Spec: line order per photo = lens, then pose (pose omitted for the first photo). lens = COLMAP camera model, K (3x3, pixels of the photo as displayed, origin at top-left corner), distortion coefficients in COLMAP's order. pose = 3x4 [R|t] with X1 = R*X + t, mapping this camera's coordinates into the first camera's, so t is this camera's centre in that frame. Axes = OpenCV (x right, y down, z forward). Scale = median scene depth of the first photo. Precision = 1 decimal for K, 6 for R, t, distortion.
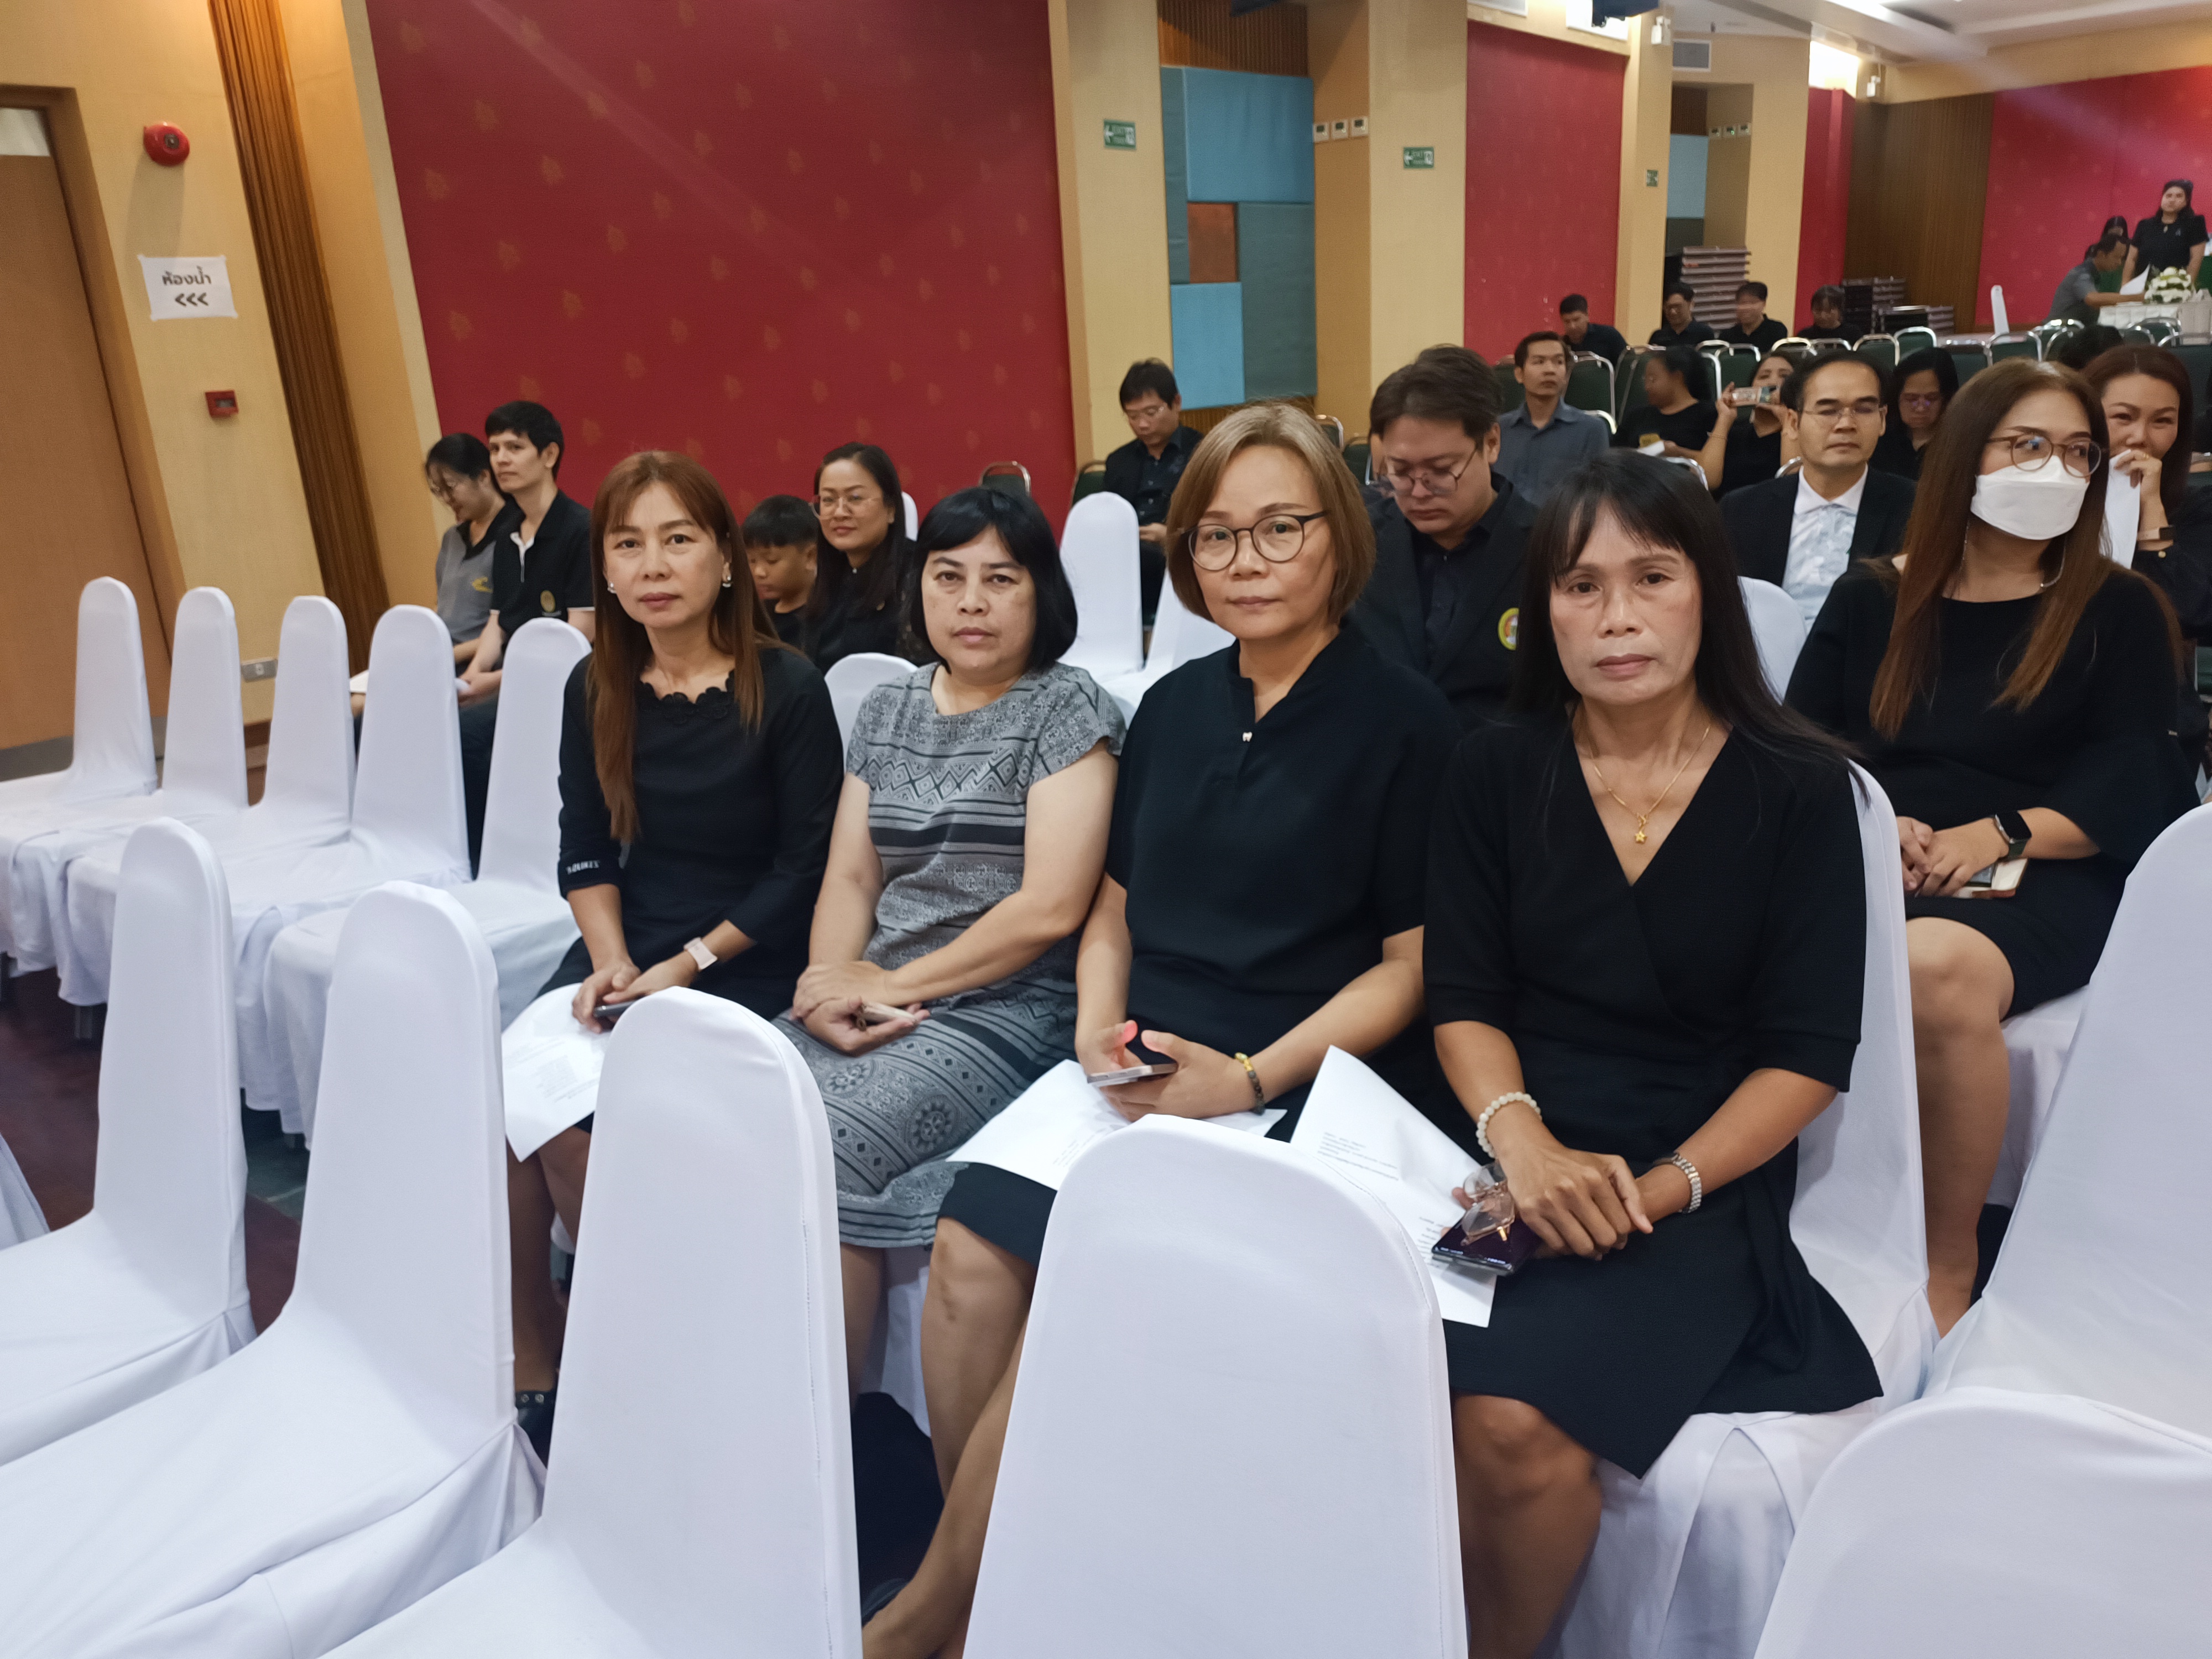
lens RADIAL K [[1629.8, 0, 1119.3], [0, 1629.8, 834.7], [0, 0, 1]] dist [0.071015, -0.089001]
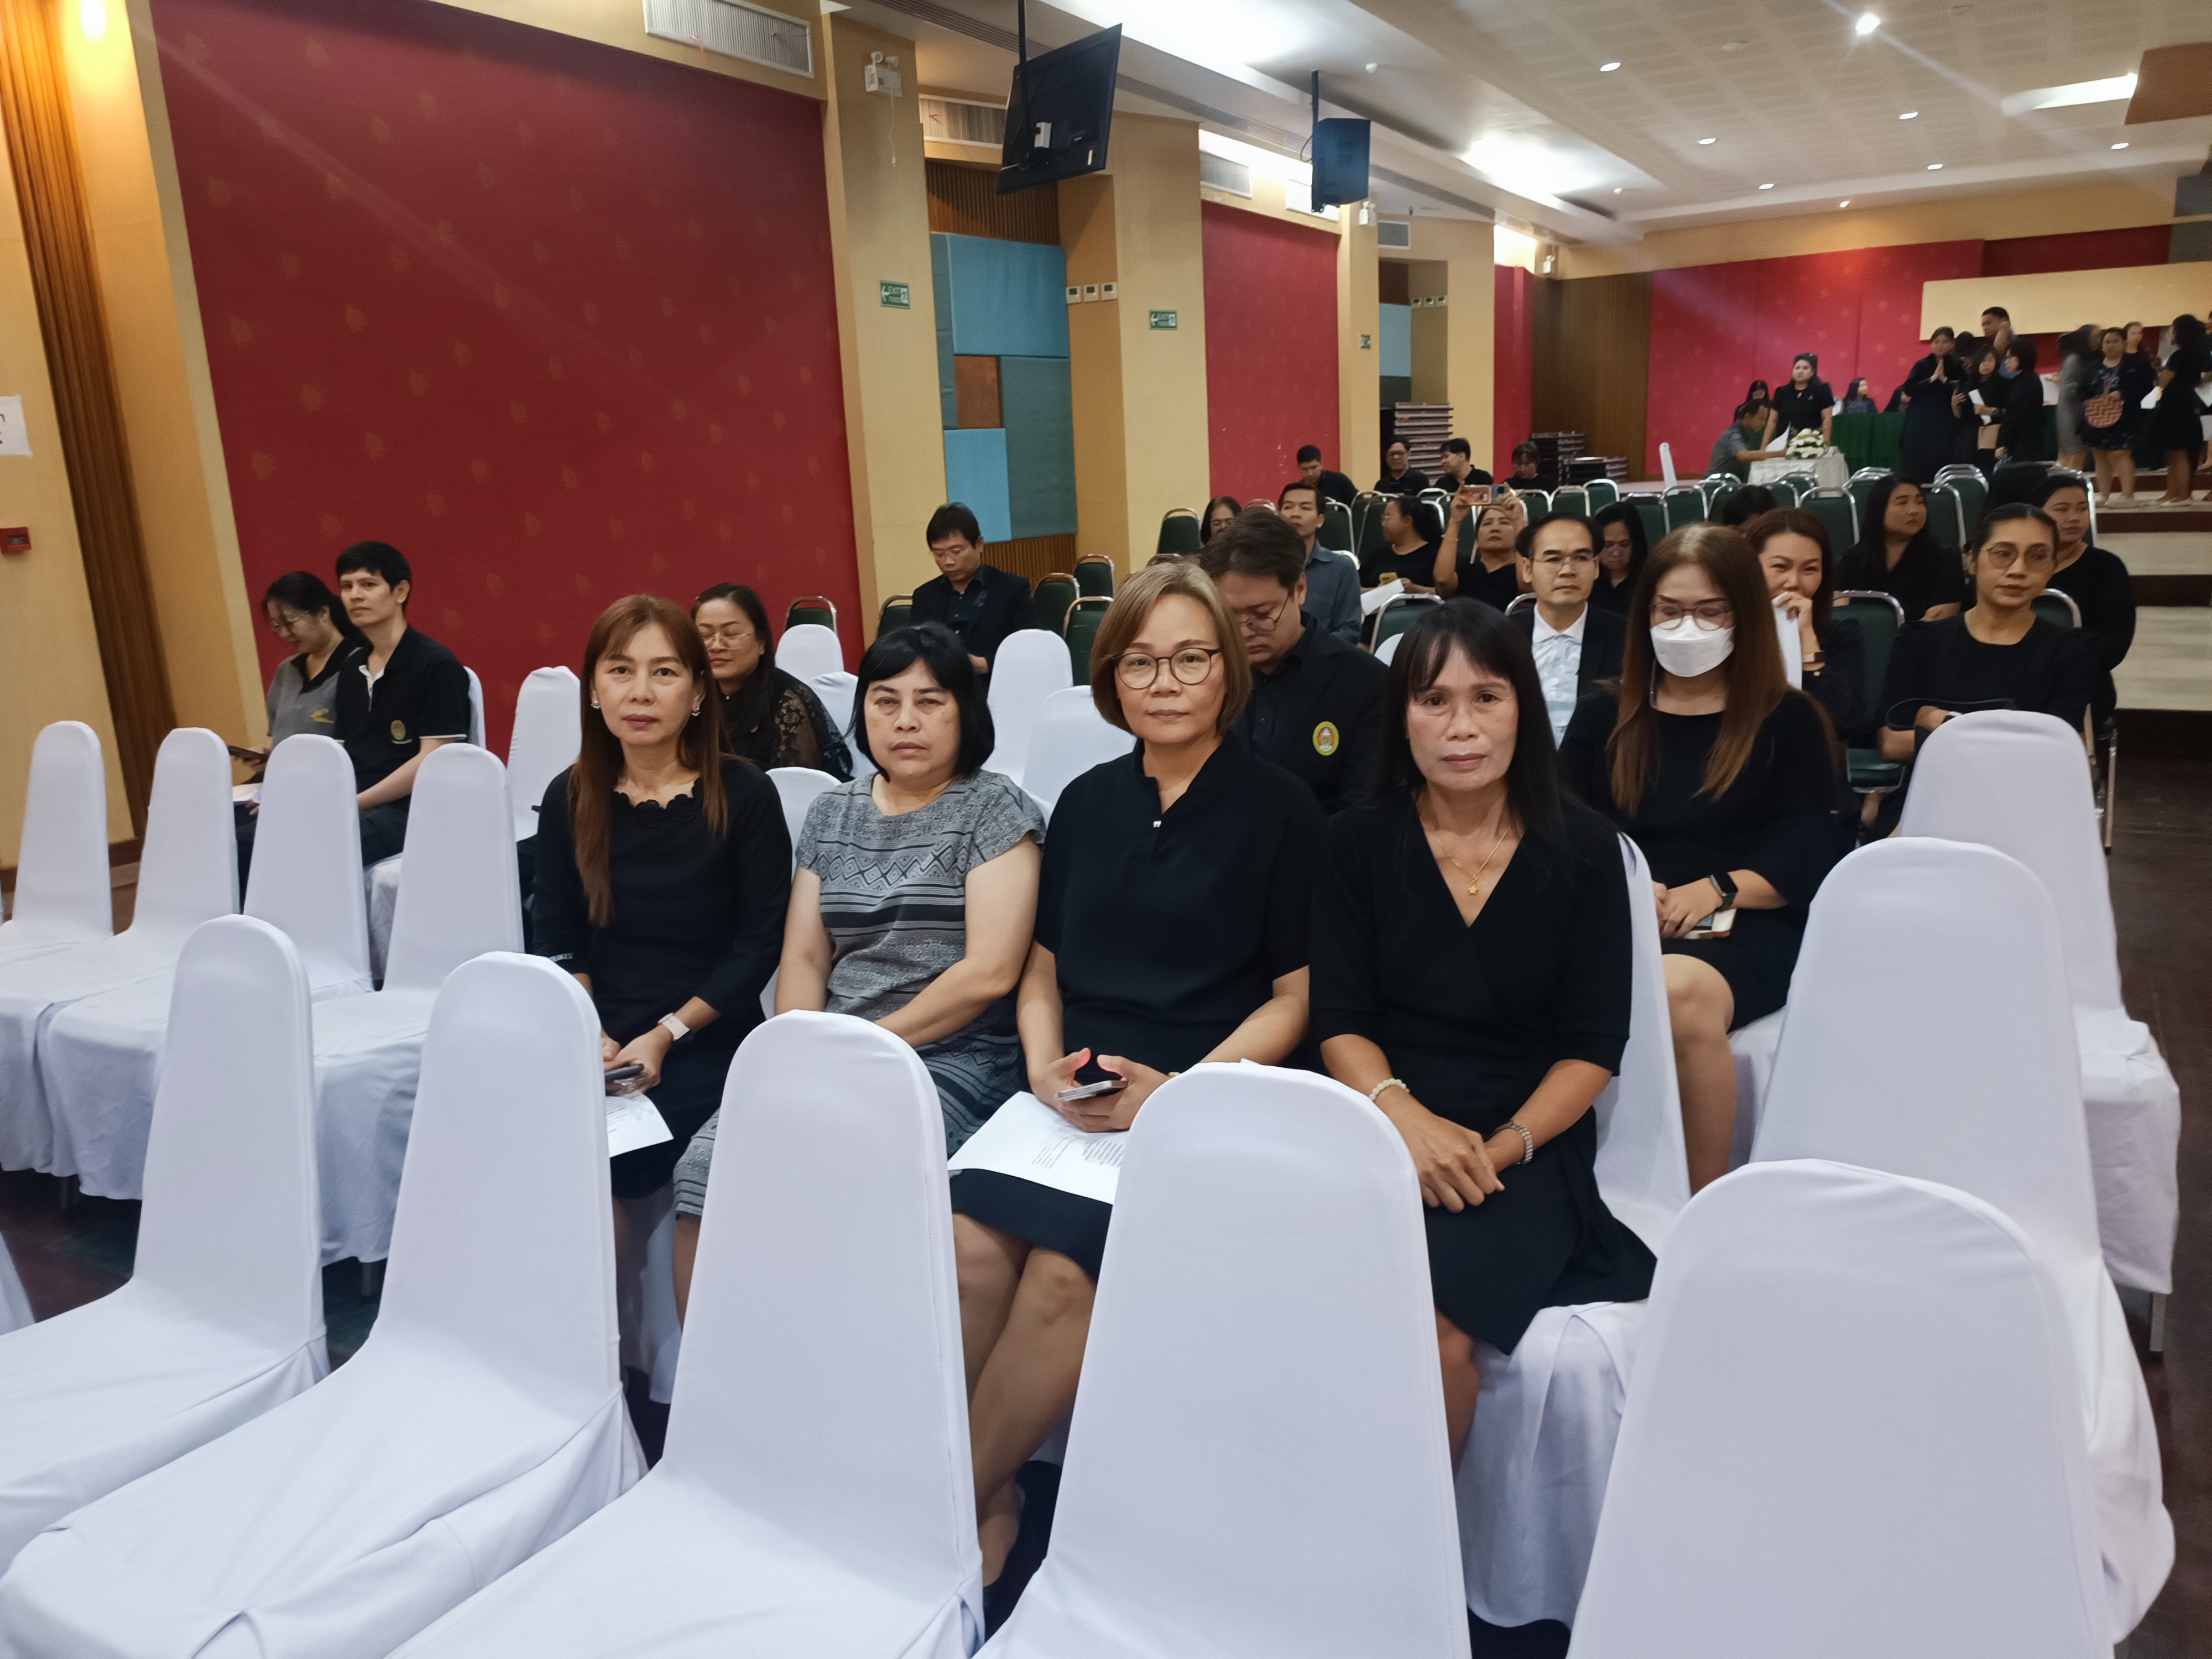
lens RADIAL K [[1633.1, 0, 1106.0], [0, 1633.1, 829.5], [0, 0, 1]] dist [0.059177, -0.053112]
pose [[0.988212, -0.023887, 0.151215, -0.088256], [0.035517, 0.996574, -0.074685, 0.021443], [-0.148913, 0.079176, 0.985676, -0.135415]]
